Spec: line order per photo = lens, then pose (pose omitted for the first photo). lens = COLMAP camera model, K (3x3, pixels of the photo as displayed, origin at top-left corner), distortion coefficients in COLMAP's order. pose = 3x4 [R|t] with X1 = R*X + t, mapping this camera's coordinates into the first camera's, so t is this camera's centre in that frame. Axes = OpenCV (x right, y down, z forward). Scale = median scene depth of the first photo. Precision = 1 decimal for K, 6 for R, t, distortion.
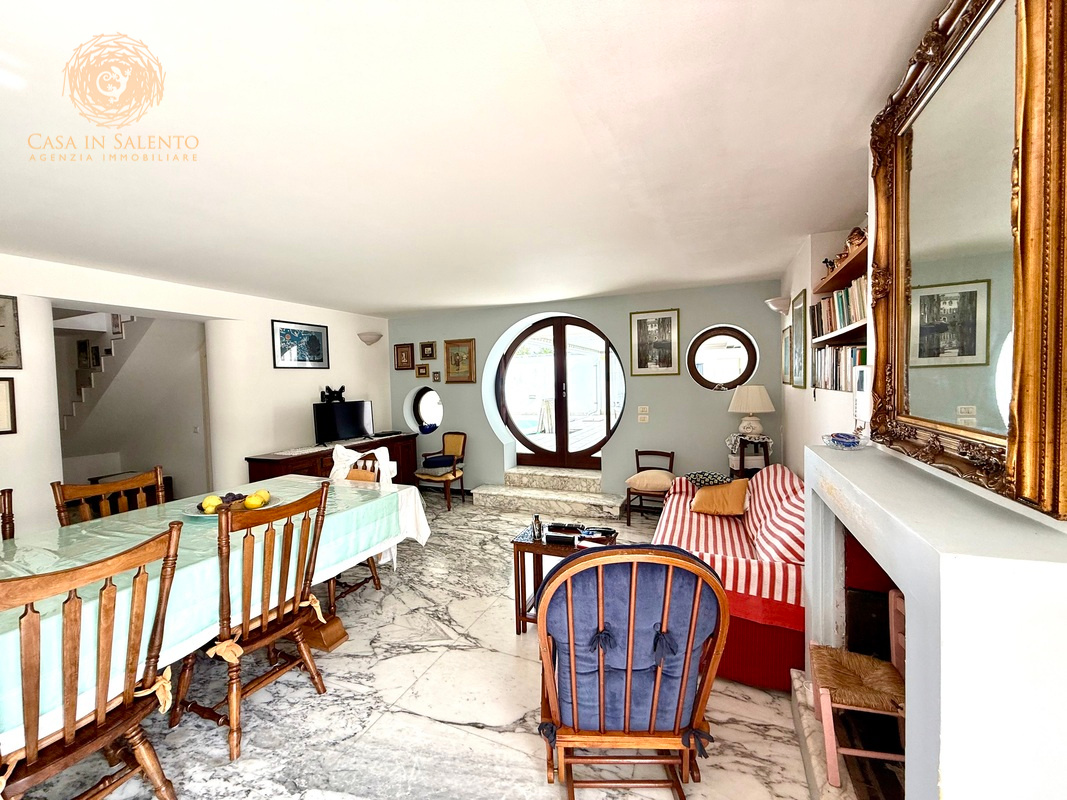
lens RADIAL K [[425.2, 0, 530.7], [0, 425.2, 398.4], [0, 0, 1]] dist [0.000937, 0.000166]
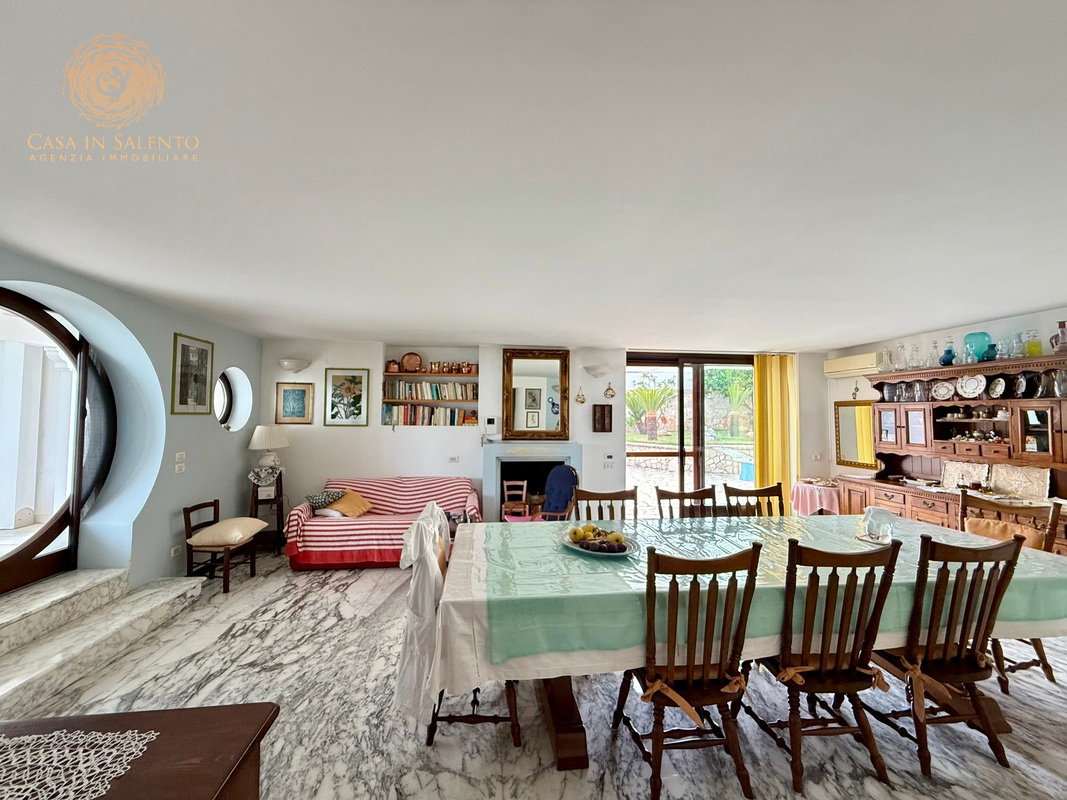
lens RADIAL K [[425.2, 0, 530.7], [0, 425.2, 398.4], [0, 0, 1]] dist [0.000937, 0.000166]
pose [[-0.498674, 0.055871, 0.864987, -0.679004], [0.037839, 0.998372, -0.042672, -0.021382], [-0.865963, 0.011451, -0.499976, 0.742767]]
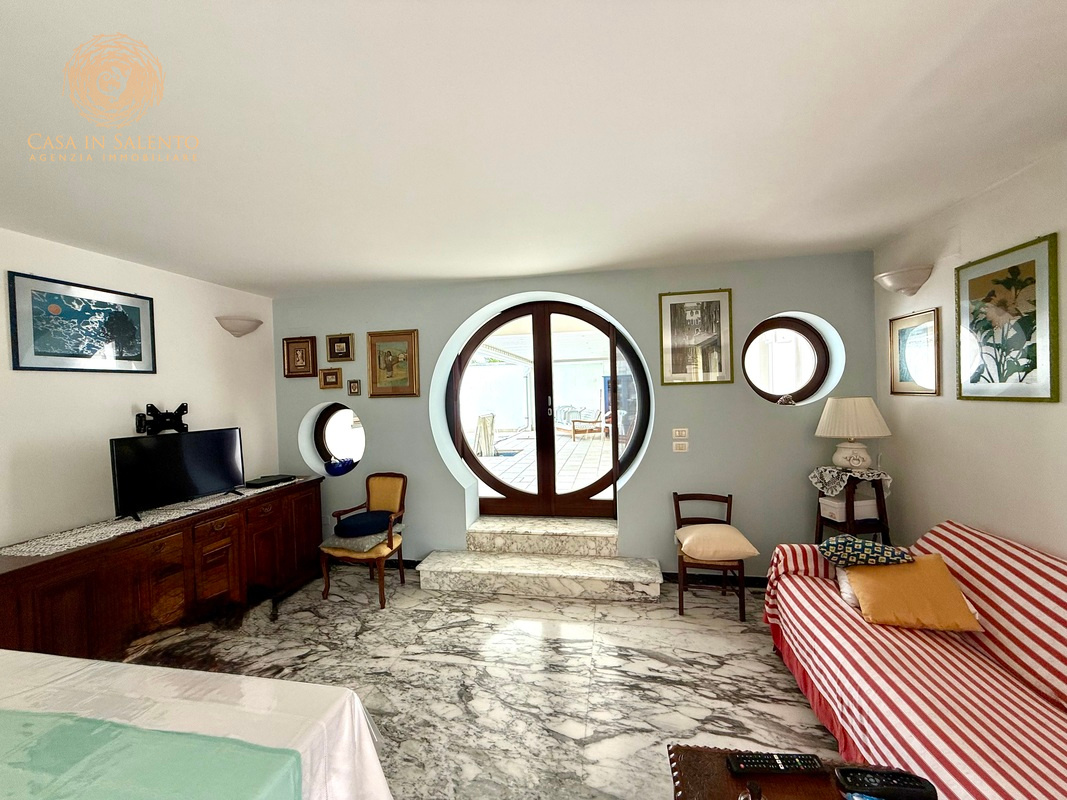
lens RADIAL K [[424.2, 0, 530.9], [0, 424.2, 398.3], [0, 0, 1]] dist [0.000804, 0.000131]
pose [[0.975634, -0.008126, 0.219256, -0.110768], [0.014794, 0.999476, -0.028785, -0.012839], [-0.218907, 0.031327, 0.975243, 0.338567]]
